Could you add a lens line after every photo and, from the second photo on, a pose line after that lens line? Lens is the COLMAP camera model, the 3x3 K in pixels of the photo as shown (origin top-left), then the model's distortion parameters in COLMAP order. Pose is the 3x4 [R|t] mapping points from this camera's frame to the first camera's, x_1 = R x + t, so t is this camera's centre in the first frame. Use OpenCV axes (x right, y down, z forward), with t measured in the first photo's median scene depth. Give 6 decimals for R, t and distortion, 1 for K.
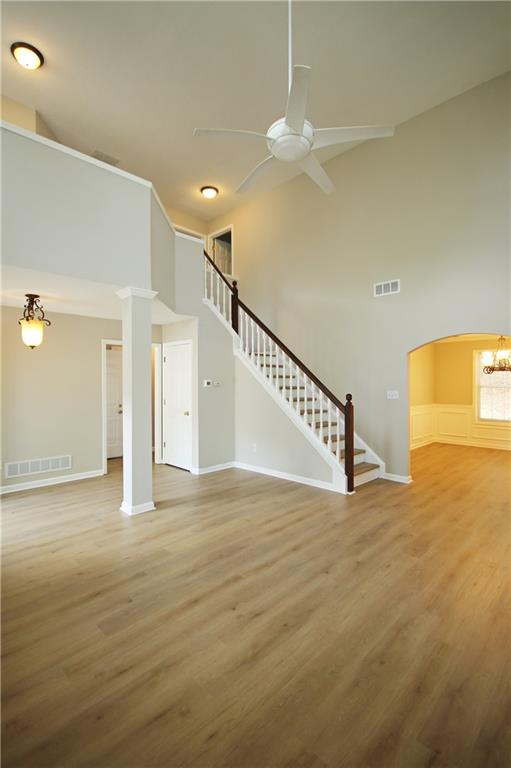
lens RADIAL K [[361.1, 0, 241.8], [0, 361.1, 380.0], [0, 0, 1]] dist [0.003838, -0.002312]
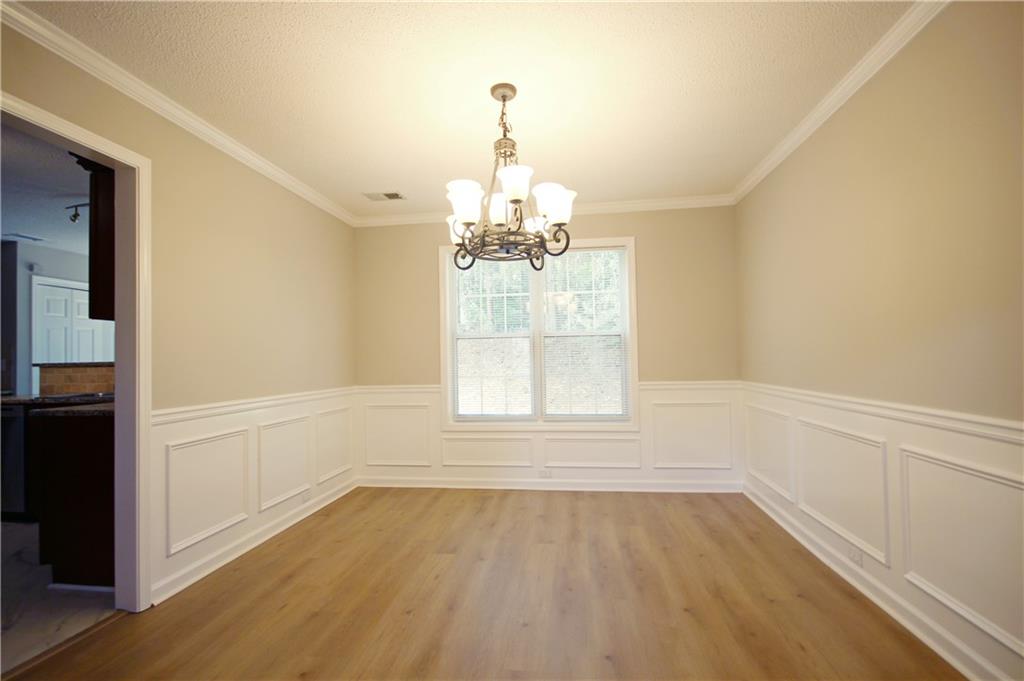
lens RADIAL K [[485.2, 0, 513.5], [0, 485.2, 346.6], [0, 0, 1]] dist [0.014454, -0.001157]
pose [[0.782630, -0.000231, 0.622487, 0.366965], [0.021627, 0.999406, -0.026821, 0.044564], [-0.622111, 0.034454, 0.782171, 0.529471]]
